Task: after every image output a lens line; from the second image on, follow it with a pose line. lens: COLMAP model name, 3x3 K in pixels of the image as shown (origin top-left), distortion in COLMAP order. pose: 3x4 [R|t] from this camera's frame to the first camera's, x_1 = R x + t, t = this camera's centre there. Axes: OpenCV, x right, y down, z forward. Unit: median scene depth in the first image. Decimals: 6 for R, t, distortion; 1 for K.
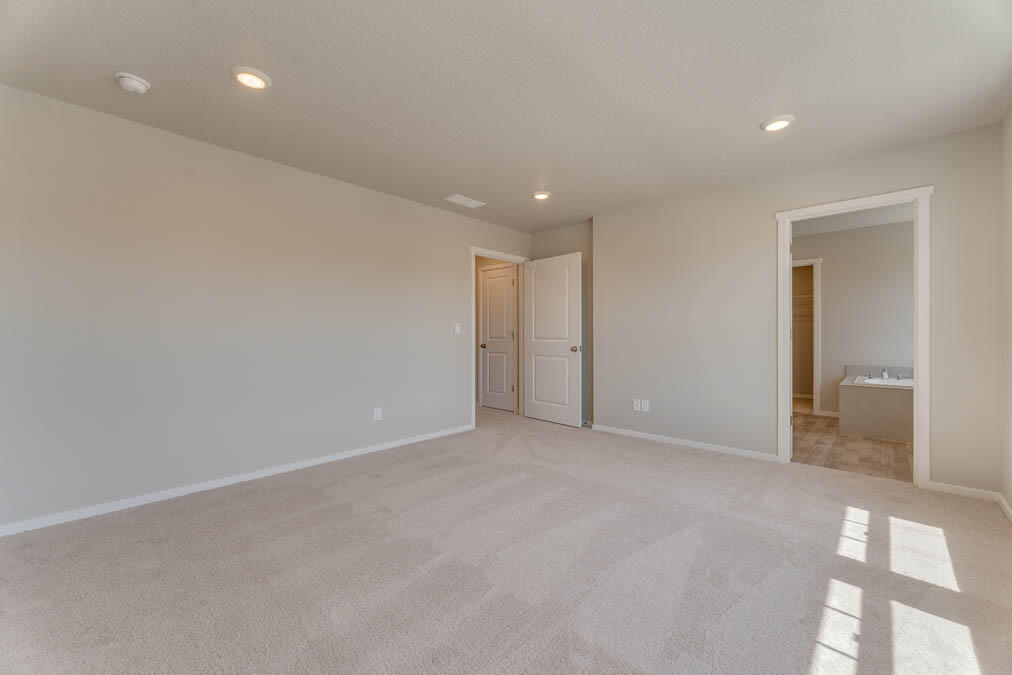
lens RADIAL K [[408.3, 0, 507.2], [0, 408.3, 338.6], [0, 0, 1]] dist [-0.000426, -0.000126]
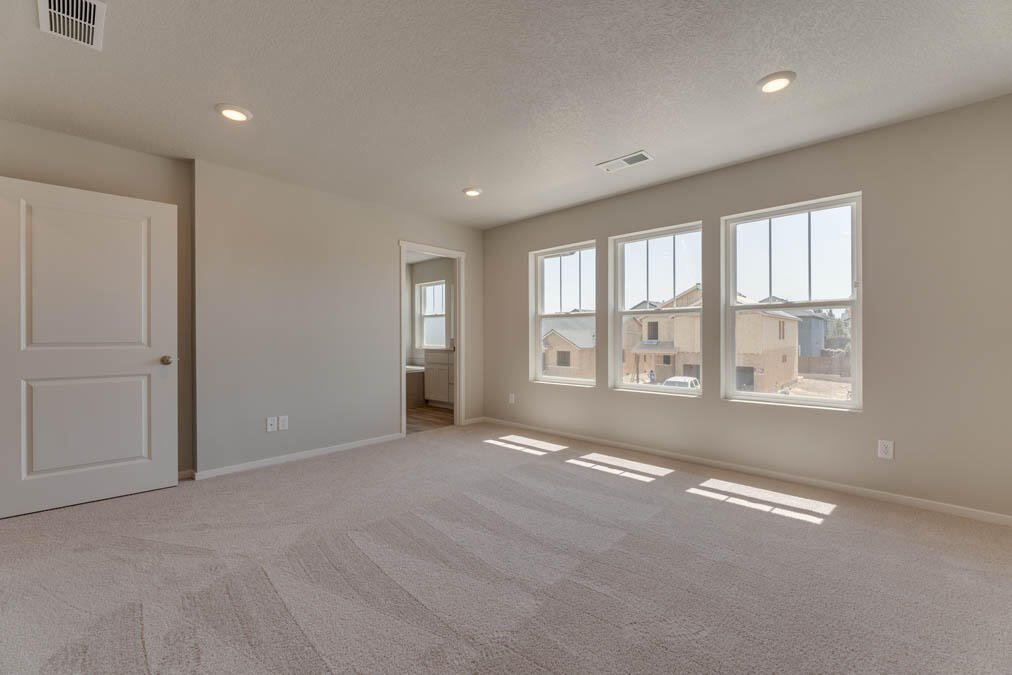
lens RADIAL K [[445.1, 0, 506.3], [0, 445.1, 335.6], [0, 0, 1]] dist [0.002758, -0.001519]
pose [[-0.026961, -0.005380, 0.999622, -0.520532], [0.002162, 0.999983, 0.005440, -0.014748], [-0.999634, 0.002307, -0.026949, 0.513663]]
